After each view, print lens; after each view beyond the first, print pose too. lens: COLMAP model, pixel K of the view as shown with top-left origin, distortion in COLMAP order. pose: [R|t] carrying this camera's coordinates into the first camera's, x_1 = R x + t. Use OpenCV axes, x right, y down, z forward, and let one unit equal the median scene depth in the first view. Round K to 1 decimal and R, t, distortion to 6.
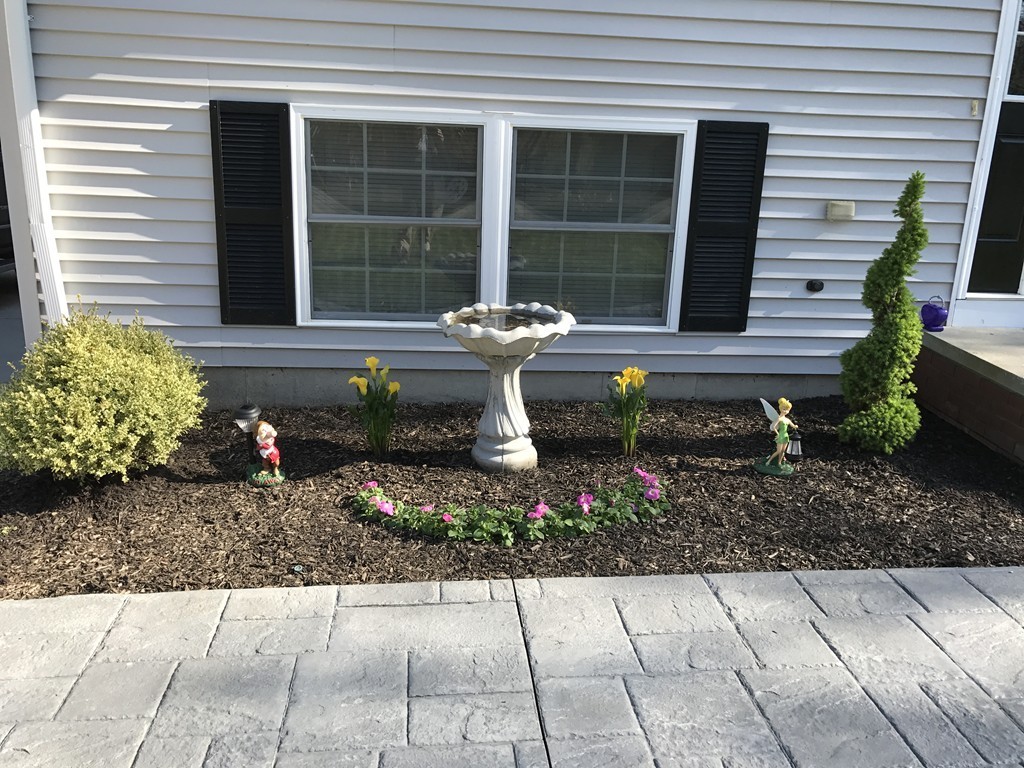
lens RADIAL K [[846.9, 0, 512.0], [0, 846.9, 384.0], [0, 0, 1]] dist [0.029513, -0.000278]
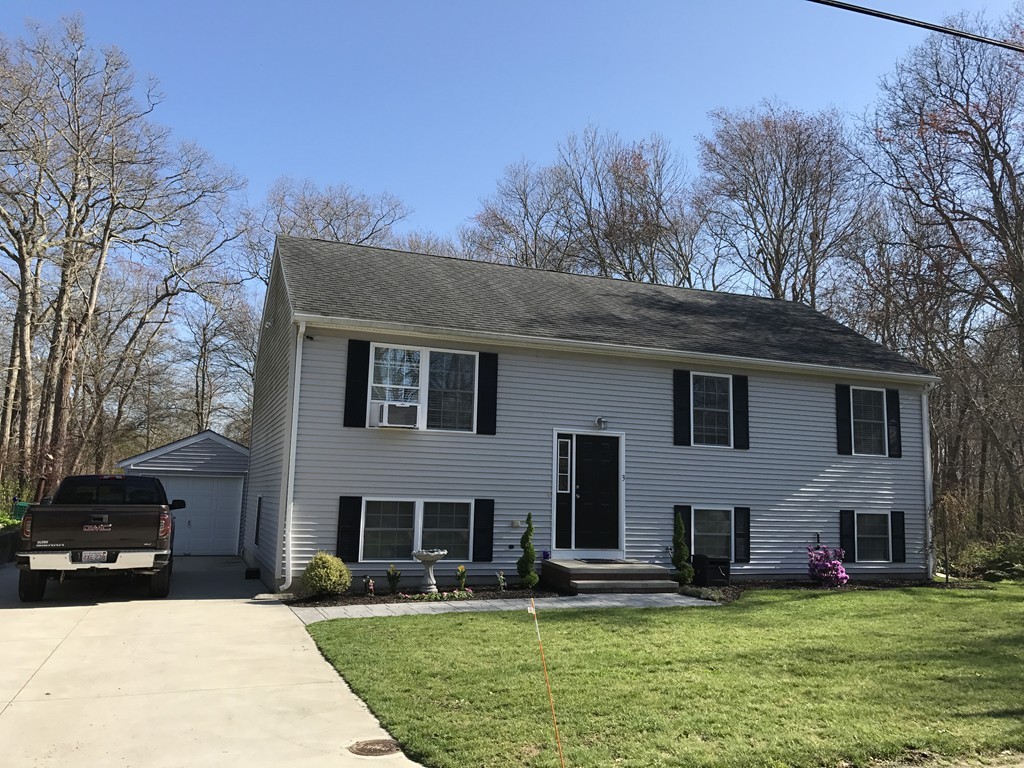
lens RADIAL K [[851.7, 0, 515.7], [0, 851.7, 362.8], [0, 0, 1]] dist [0.016848, -0.001215]
pose [[0.964192, 0.029806, 0.263523, -0.576847], [0.082202, 0.911139, -0.403818, 0.629109], [-0.252142, 0.411020, 0.876063, -2.424171]]
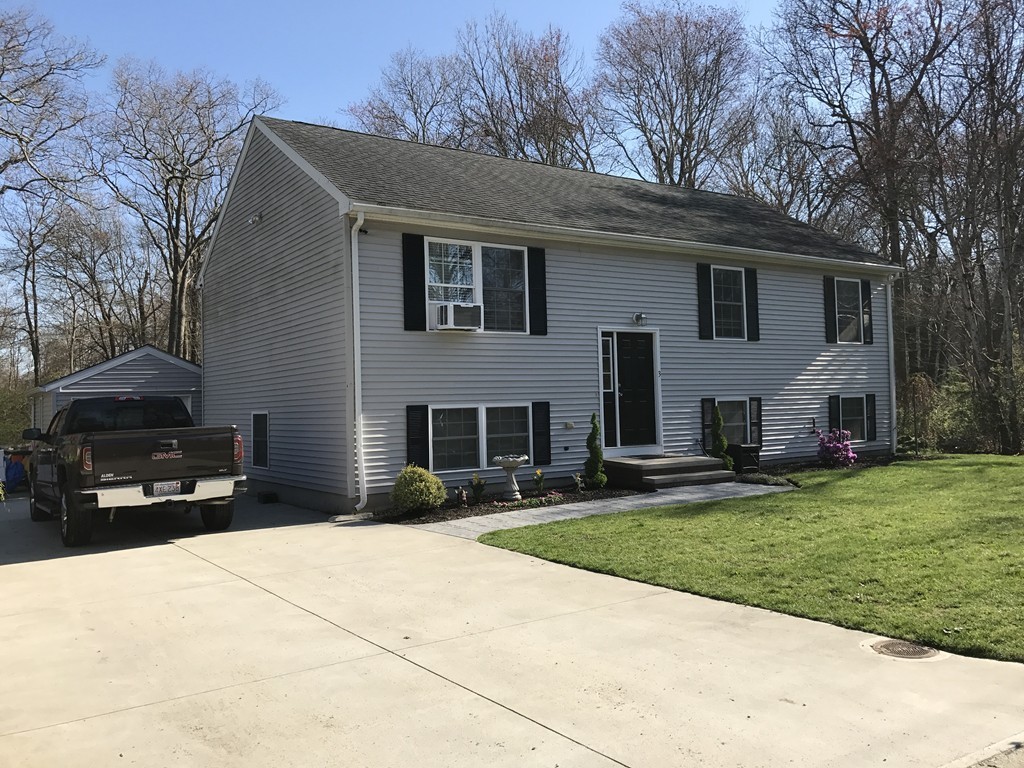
lens RADIAL K [[846.9, 0, 512.0], [0, 846.9, 384.0], [0, 0, 1]] dist [0.029513, -0.000278]
pose [[0.879952, -0.050863, 0.472332, -1.463767], [0.189791, 0.949100, -0.251375, 0.461917], [-0.435505, 0.310842, 0.844815, -1.871614]]
